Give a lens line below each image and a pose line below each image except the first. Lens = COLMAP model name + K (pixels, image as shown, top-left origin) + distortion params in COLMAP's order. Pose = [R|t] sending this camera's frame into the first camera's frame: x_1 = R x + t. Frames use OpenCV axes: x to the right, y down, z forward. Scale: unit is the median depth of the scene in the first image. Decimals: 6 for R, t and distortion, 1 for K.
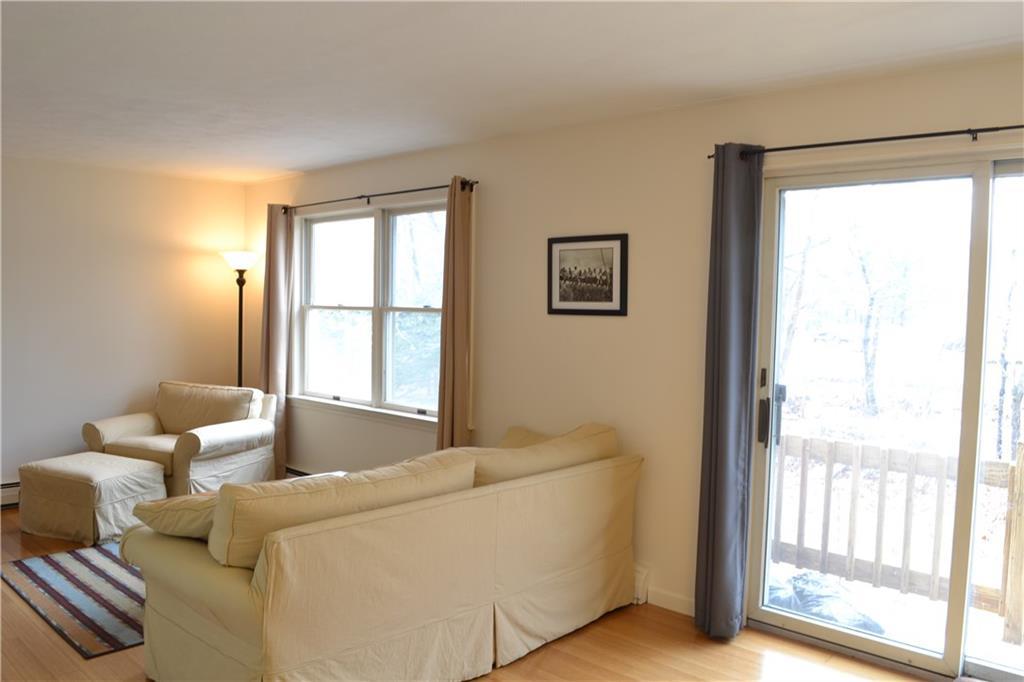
lens RADIAL K [[822.2, 0, 509.4], [0, 822.2, 339.4], [0, 0, 1]] dist [-0.088169, 0.011526]
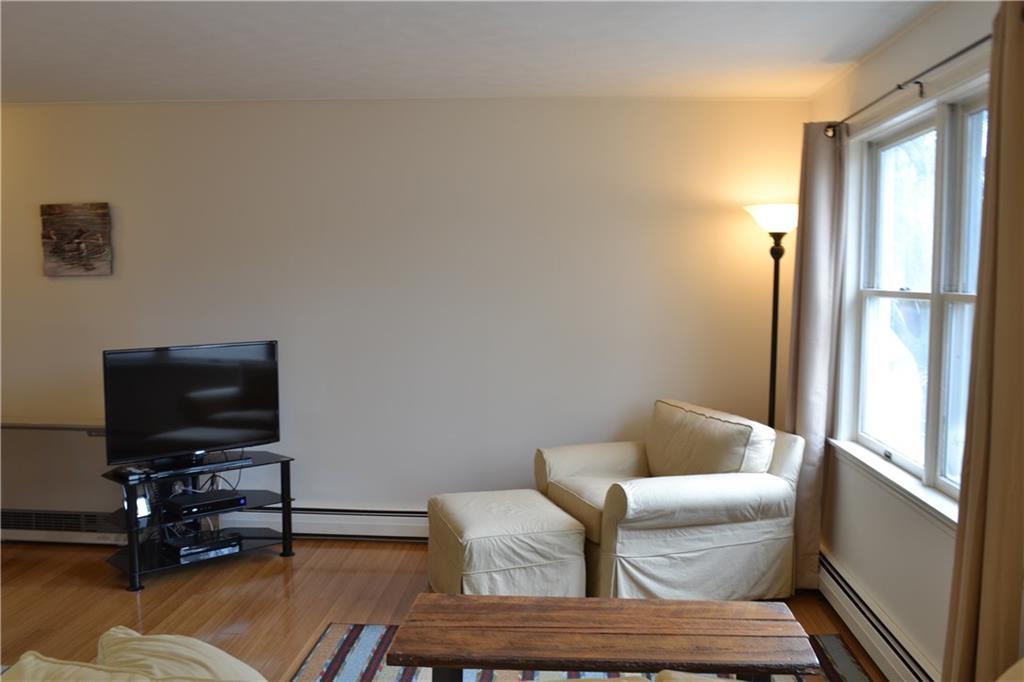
lens RADIAL K [[983.5, 0, 521.0], [0, 983.5, 342.3], [0, 0, 1]] dist [-0.068889, 0.000000]
pose [[0.648253, 0.040582, -0.760343, 0.133755], [-0.032210, 0.999146, 0.025866, -0.015146], [0.760743, 0.007723, 0.649007, 0.384835]]
